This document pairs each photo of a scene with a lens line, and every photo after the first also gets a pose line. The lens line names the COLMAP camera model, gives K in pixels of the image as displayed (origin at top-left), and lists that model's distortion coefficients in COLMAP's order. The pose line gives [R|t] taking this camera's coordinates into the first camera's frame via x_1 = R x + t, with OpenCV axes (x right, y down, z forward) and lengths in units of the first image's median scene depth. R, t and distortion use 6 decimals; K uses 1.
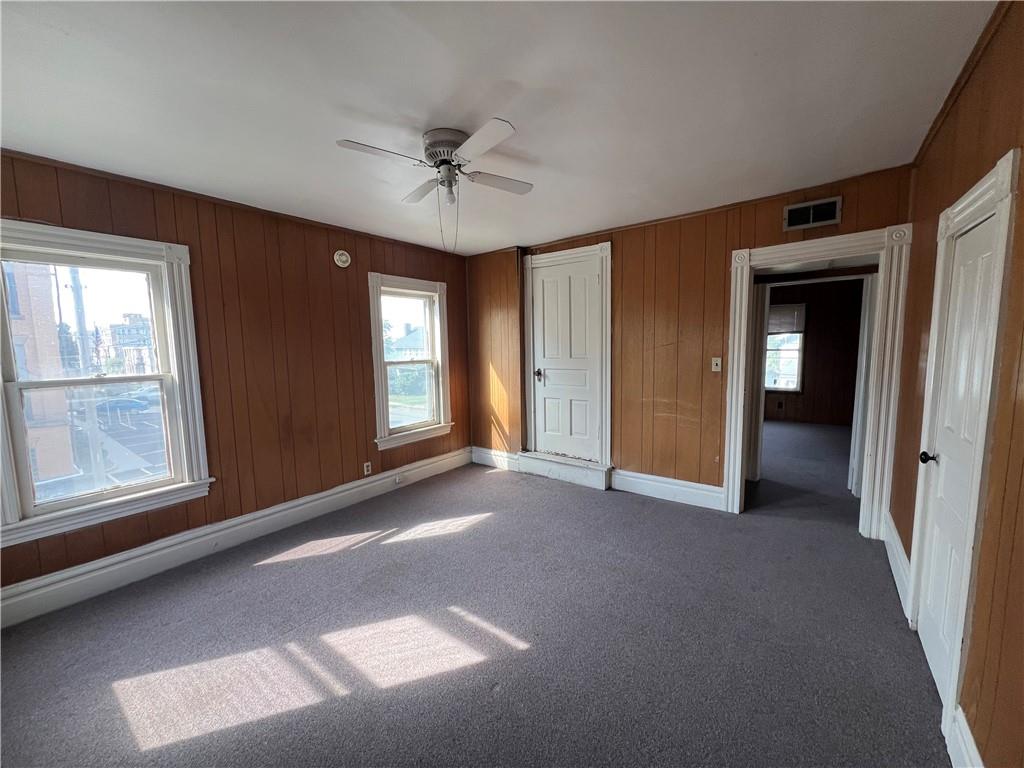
lens RADIAL K [[411.9, 0, 513.8], [0, 411.9, 385.5], [0, 0, 1]] dist [-0.002436, -0.000058]
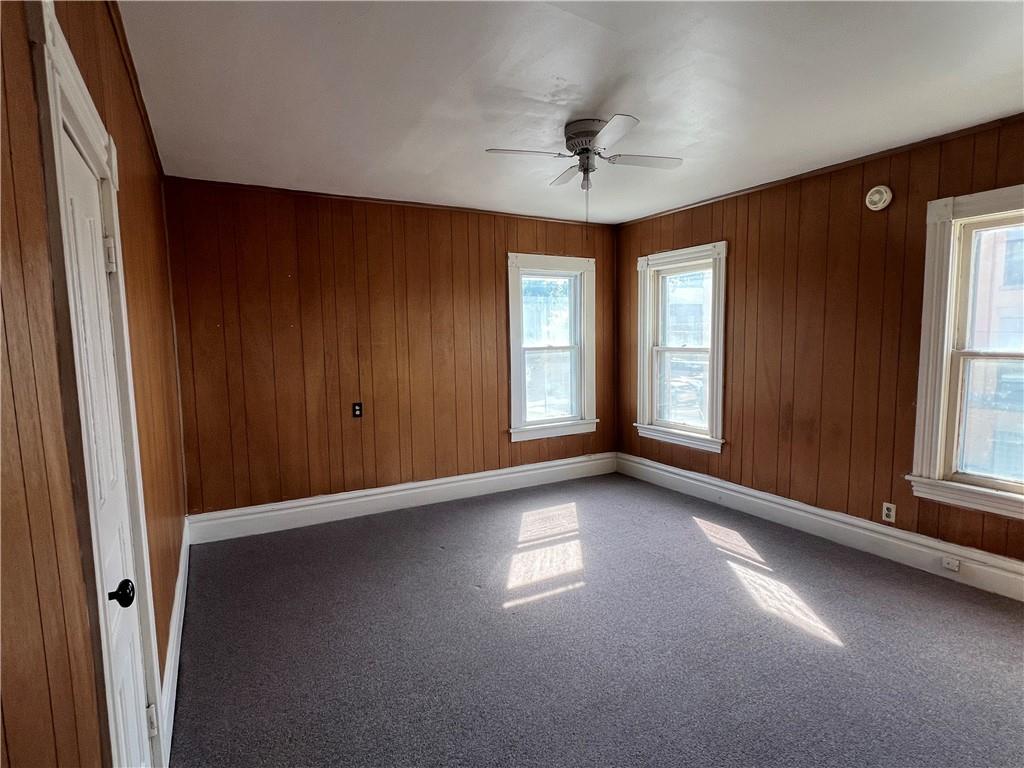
lens RADIAL K [[538.6, 0, 514.8], [0, 538.6, 396.9], [0, 0, 1]] dist [0.039407, -0.000101]
pose [[-0.388868, 0.137165, -0.911026, 0.863405], [-0.067481, 0.981958, 0.176649, -0.124832], [0.918819, 0.130170, -0.372596, 1.007176]]
